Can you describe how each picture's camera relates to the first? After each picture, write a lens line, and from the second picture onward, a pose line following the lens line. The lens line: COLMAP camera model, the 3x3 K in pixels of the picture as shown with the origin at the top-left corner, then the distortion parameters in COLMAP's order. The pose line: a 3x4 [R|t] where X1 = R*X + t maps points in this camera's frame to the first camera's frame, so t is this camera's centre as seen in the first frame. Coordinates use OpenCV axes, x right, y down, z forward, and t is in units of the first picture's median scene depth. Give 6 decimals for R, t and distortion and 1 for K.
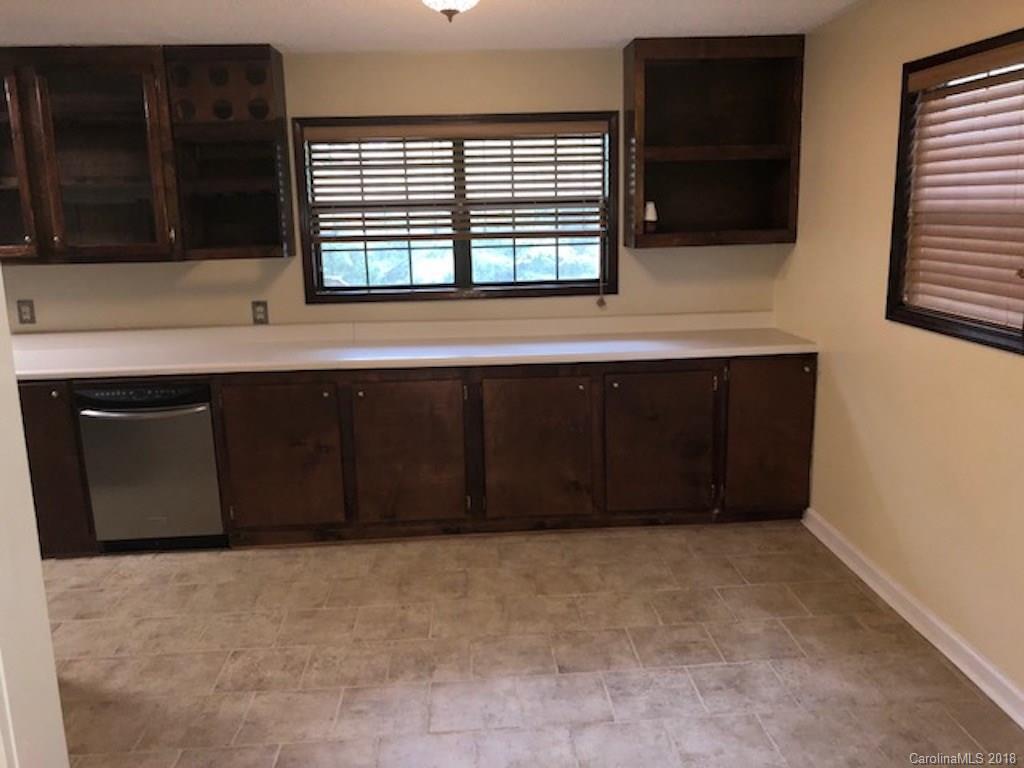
lens RADIAL K [[835.3, 0, 509.4], [0, 835.3, 387.2], [0, 0, 1]] dist [0.048348, -0.054497]
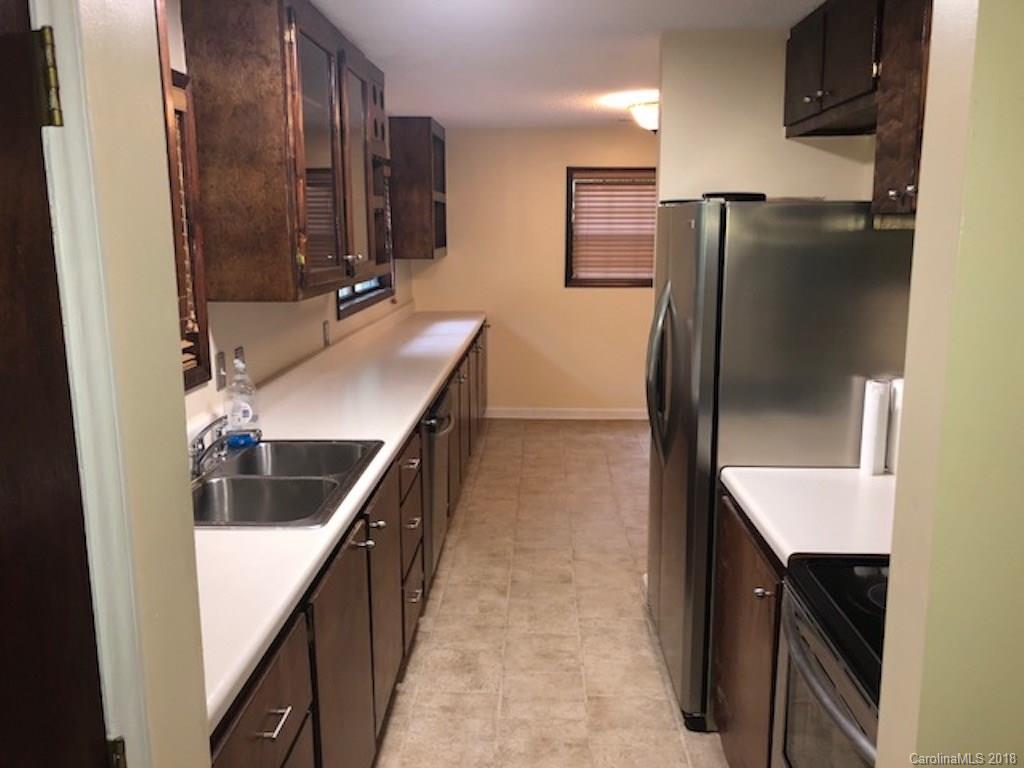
lens RADIAL K [[835.3, 0, 519.7], [0, 835.3, 386.9], [0, 0, 1]] dist [0.048348, -0.054497]
pose [[0.065415, -0.150650, 0.986421, -1.350325], [0.203454, 0.969786, 0.134617, -0.116176], [-0.976897, 0.191886, 0.094089, 0.791855]]
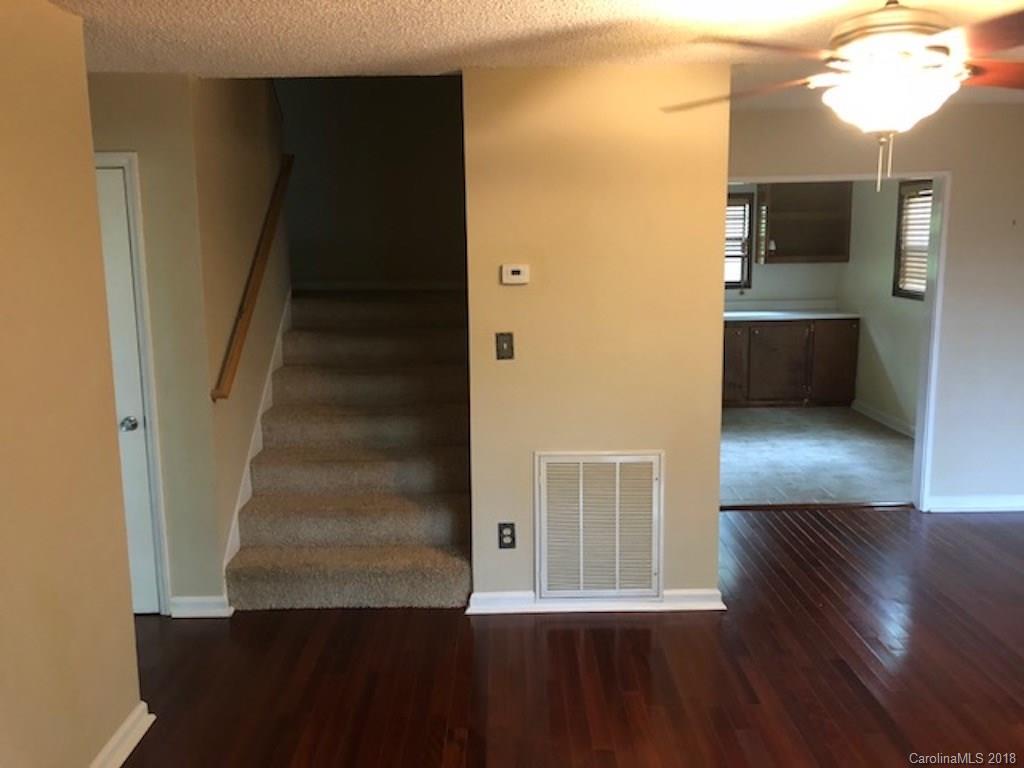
lens RADIAL K [[835.3, 0, 517.7], [0, 835.3, 380.8], [0, 0, 1]] dist [0.048348, -0.054497]
pose [[0.999484, 0.013752, -0.029022, -0.371073], [-0.014906, 0.999092, -0.039905, 0.196474], [0.028447, 0.040317, 0.998782, -0.974223]]
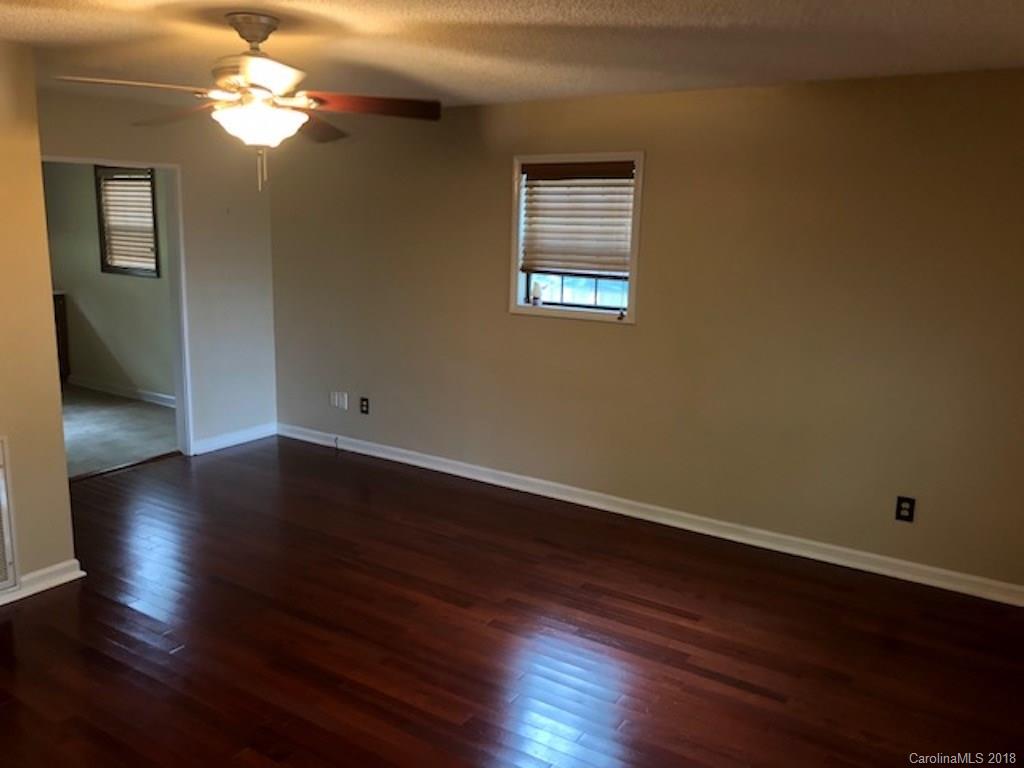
lens RADIAL K [[835.3, 0, 510.9], [0, 835.3, 385.4], [0, 0, 1]] dist [0.048348, -0.054497]
pose [[0.577666, -0.124328, 0.806749, -0.663143], [0.134349, 0.989335, 0.056267, 0.203601], [-0.805141, 0.075883, 0.588209, -1.018316]]
